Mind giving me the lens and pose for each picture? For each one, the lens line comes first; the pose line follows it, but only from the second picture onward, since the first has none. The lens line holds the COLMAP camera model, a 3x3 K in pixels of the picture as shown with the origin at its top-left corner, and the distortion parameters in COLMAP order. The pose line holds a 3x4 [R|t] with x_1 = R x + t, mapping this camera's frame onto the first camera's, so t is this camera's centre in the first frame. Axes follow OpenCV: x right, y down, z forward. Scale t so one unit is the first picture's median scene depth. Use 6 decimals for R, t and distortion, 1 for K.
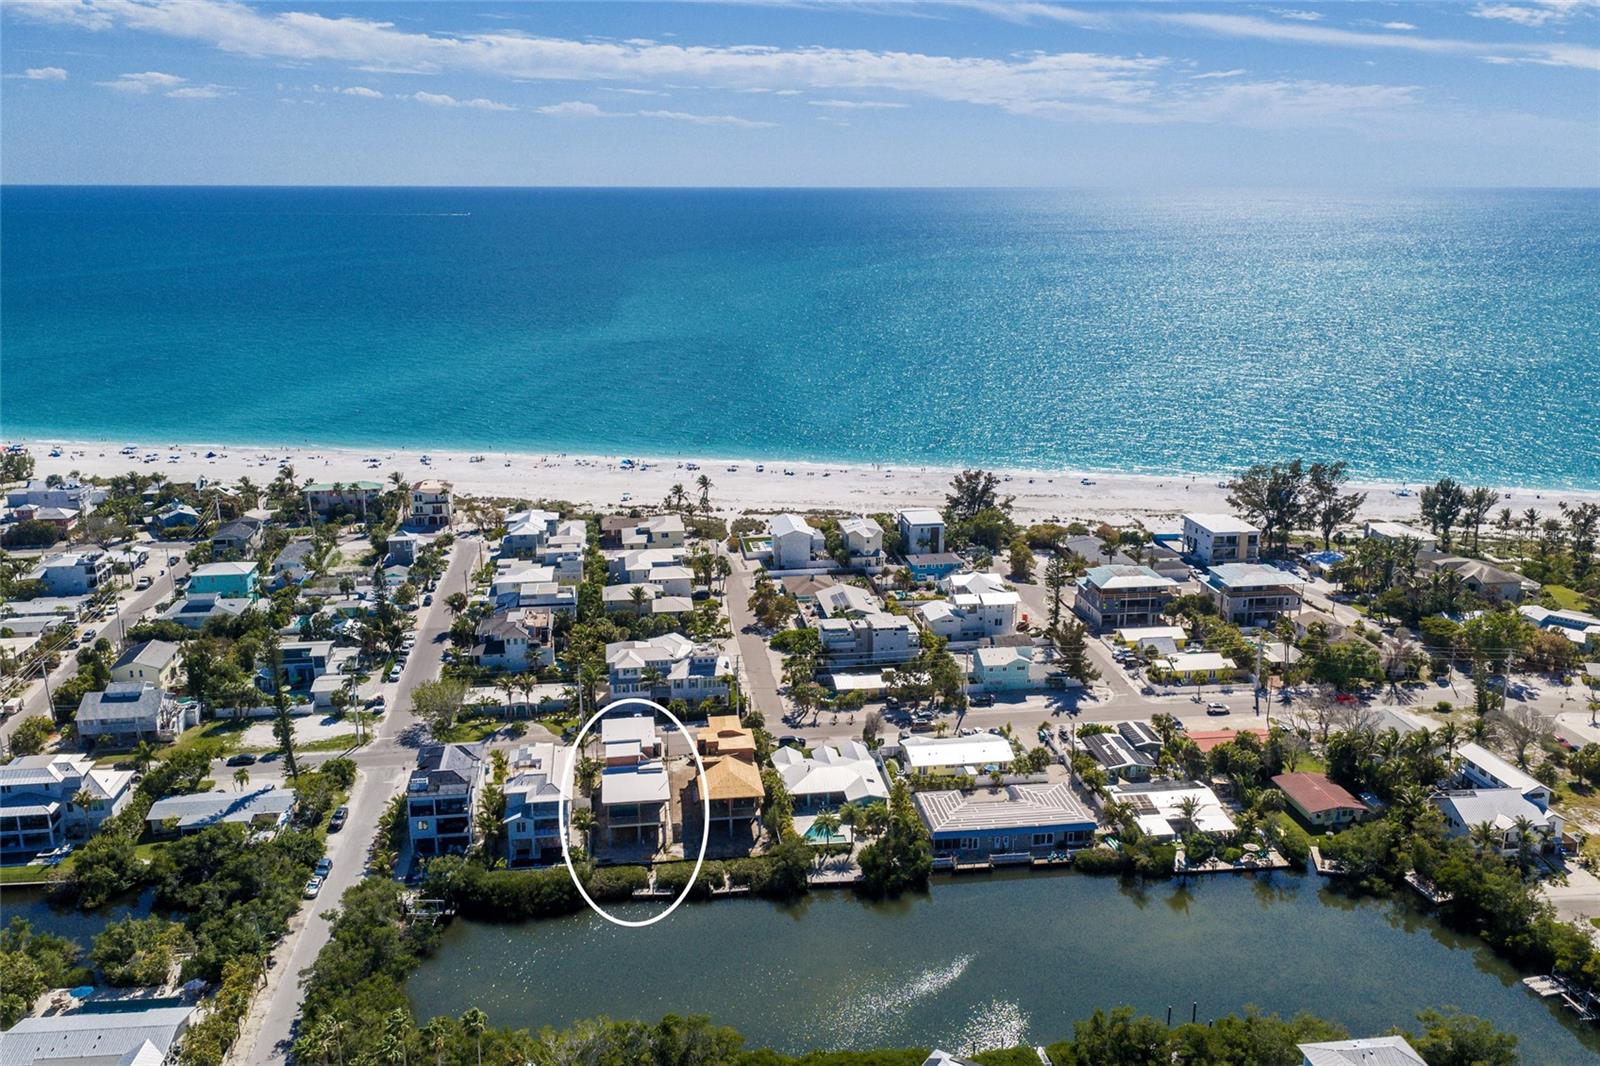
lens RADIAL K [[1330.3, 0, 800.0], [0, 1330.3, 533.0], [0, 0, 1]] dist [0.058235, -0.060567]
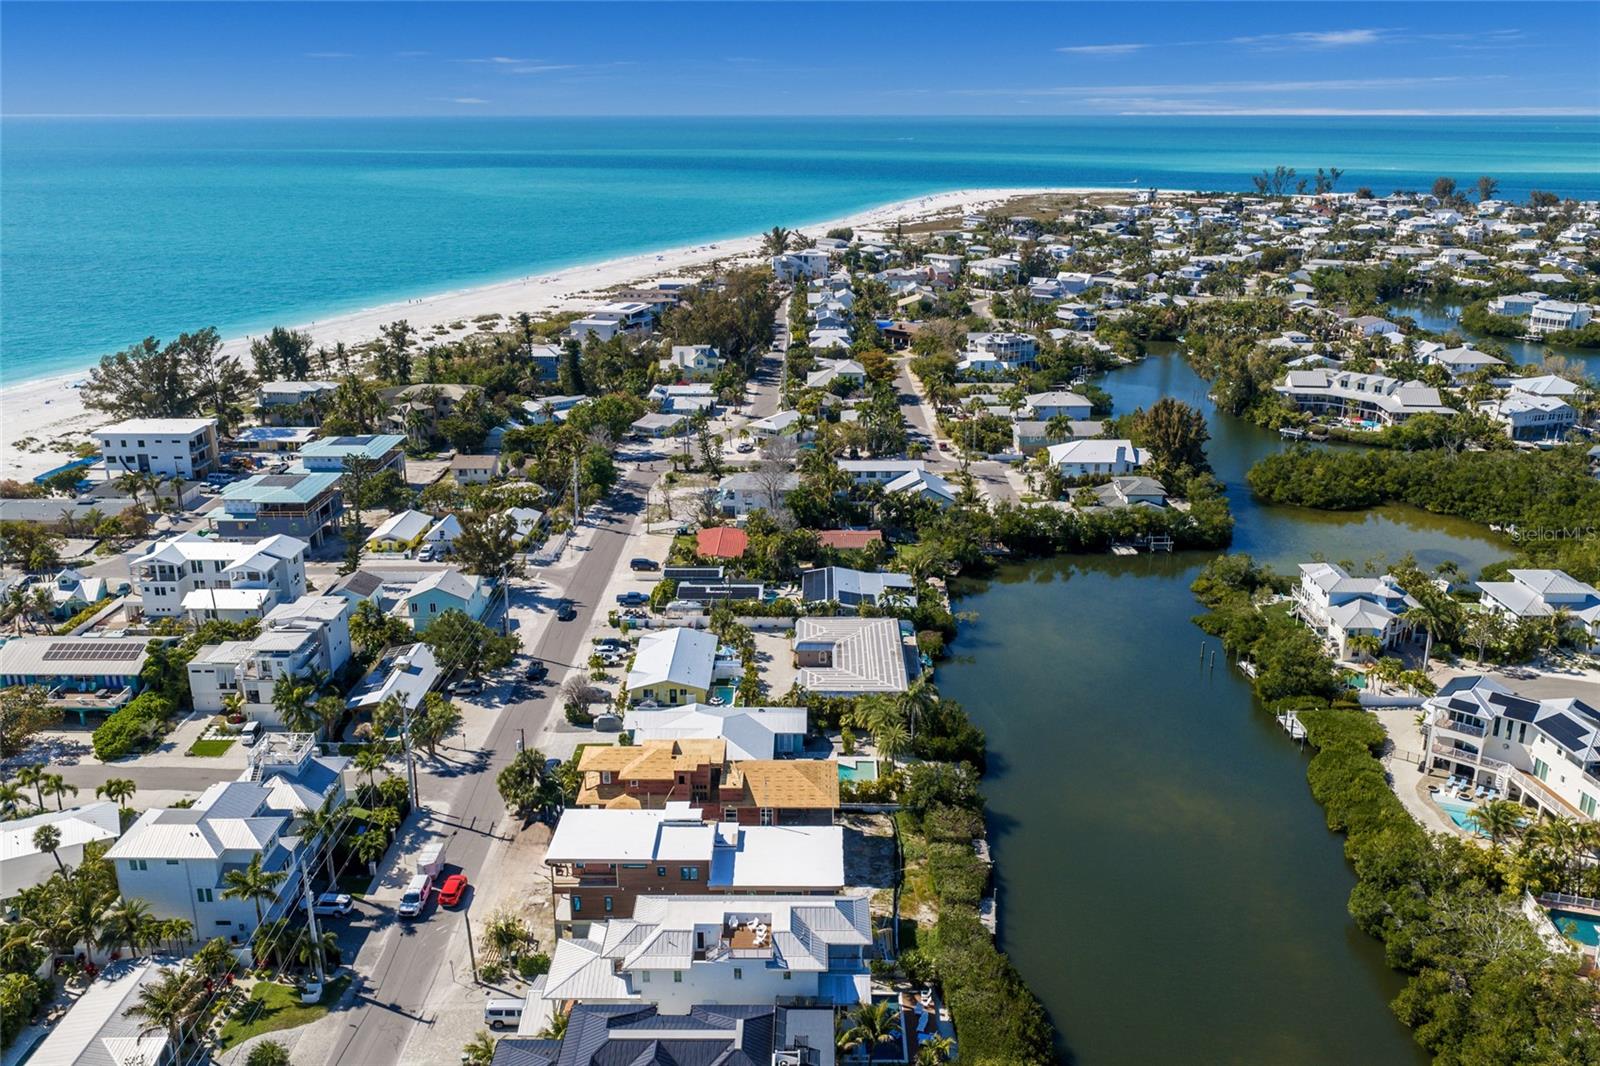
lens RADIAL K [[1338.1, 0, 800.0], [0, 1338.1, 533.0], [0, 0, 1]] dist [0.035163, -0.071806]
pose [[0.145885, -0.300179, 0.942661, -0.385574], [0.251507, 0.932802, 0.258117, -0.058012], [-0.956798, 0.199430, 0.211579, 0.504762]]
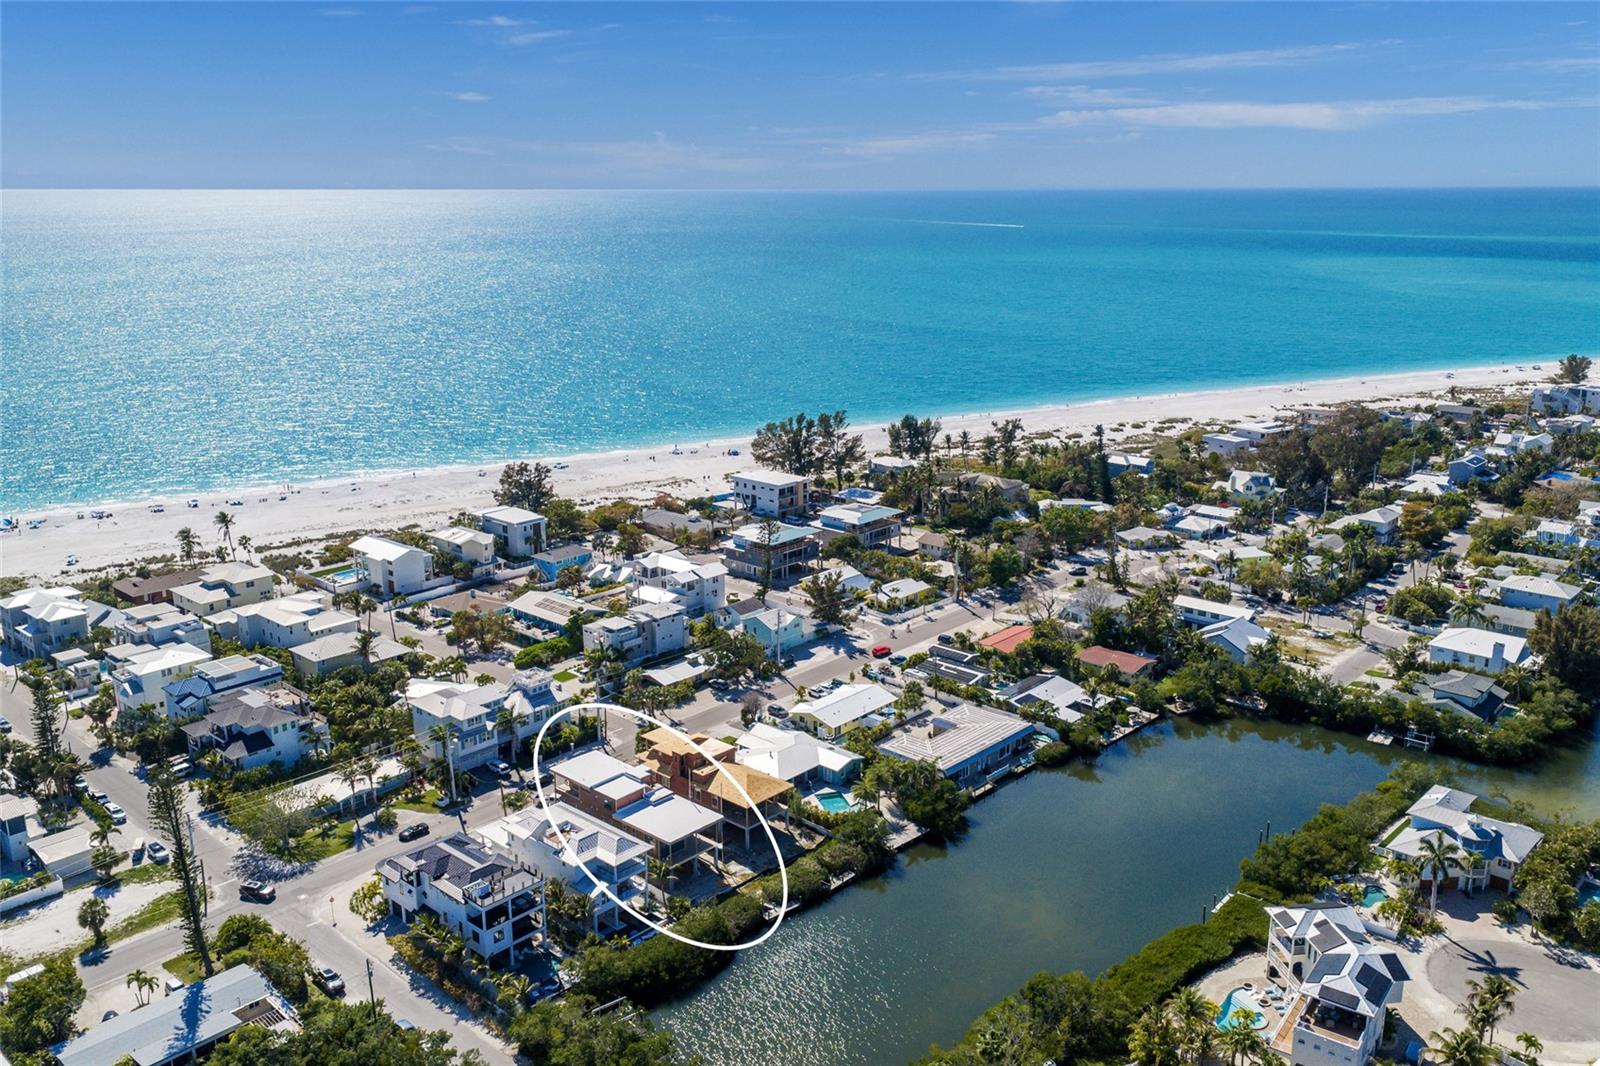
lens RADIAL K [[1330.3, 0, 800.0], [0, 1330.3, 533.0], [0, 0, 1]] dist [0.058235, -0.060567]
pose [[0.771865, -0.165223, 0.613943, -0.346465], [0.164519, 0.984658, 0.058151, -0.022137], [-0.614132, 0.056120, 0.787206, 0.137215]]
